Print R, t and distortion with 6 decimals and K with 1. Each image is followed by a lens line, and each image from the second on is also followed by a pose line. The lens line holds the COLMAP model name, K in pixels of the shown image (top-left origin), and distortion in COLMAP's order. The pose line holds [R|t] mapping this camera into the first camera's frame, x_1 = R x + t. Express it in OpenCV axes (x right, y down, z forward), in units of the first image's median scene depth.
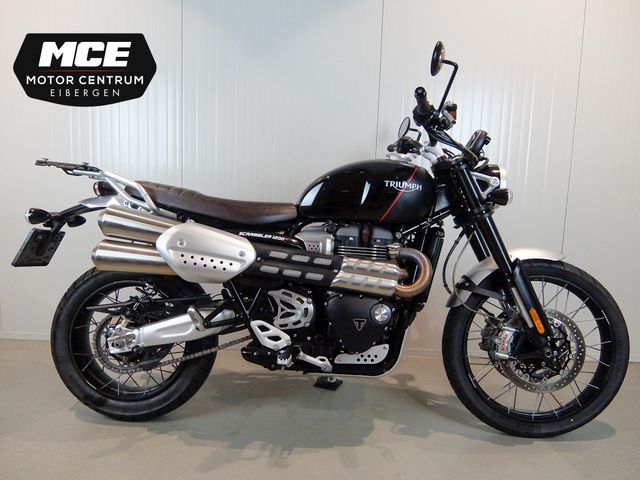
lens RADIAL K [[476.2, 0, 318.5], [0, 476.2, 241.1], [0, 0, 1]] dist [-0.017994, -0.008375]
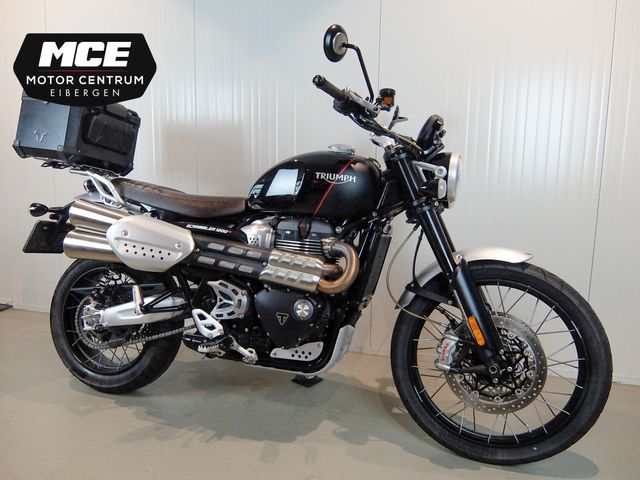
lens RADIAL K [[476.2, 0, 315.8], [0, 476.2, 241.8], [0, 0, 1]] dist [-0.017994, -0.008375]
pose [[0.959416, 0.020070, -0.281279, 0.408412], [-0.020328, 0.999791, 0.002001, 0.011643], [0.281261, 0.003798, 0.959624, 0.069019]]
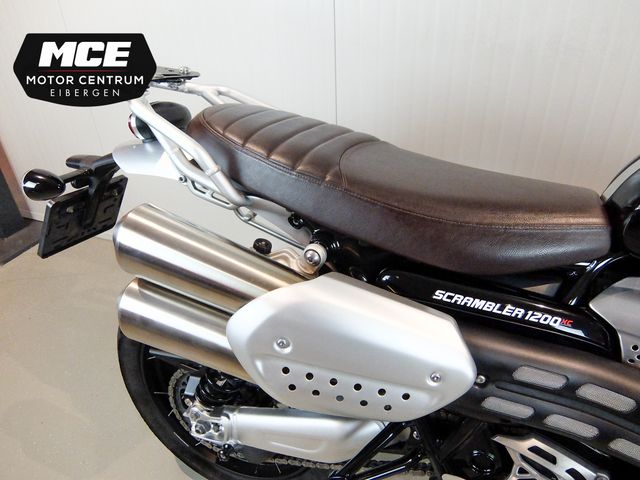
lens RADIAL K [[476.2, 0, 308.0], [0, 476.2, 239.1], [0, 0, 1]] dist [-0.017994, -0.008375]
pose [[0.925205, 0.139988, -0.352701, -0.133010], [0.027409, 0.902385, 0.430058, -0.223084], [0.378475, -0.407559, 0.831055, 0.667859]]
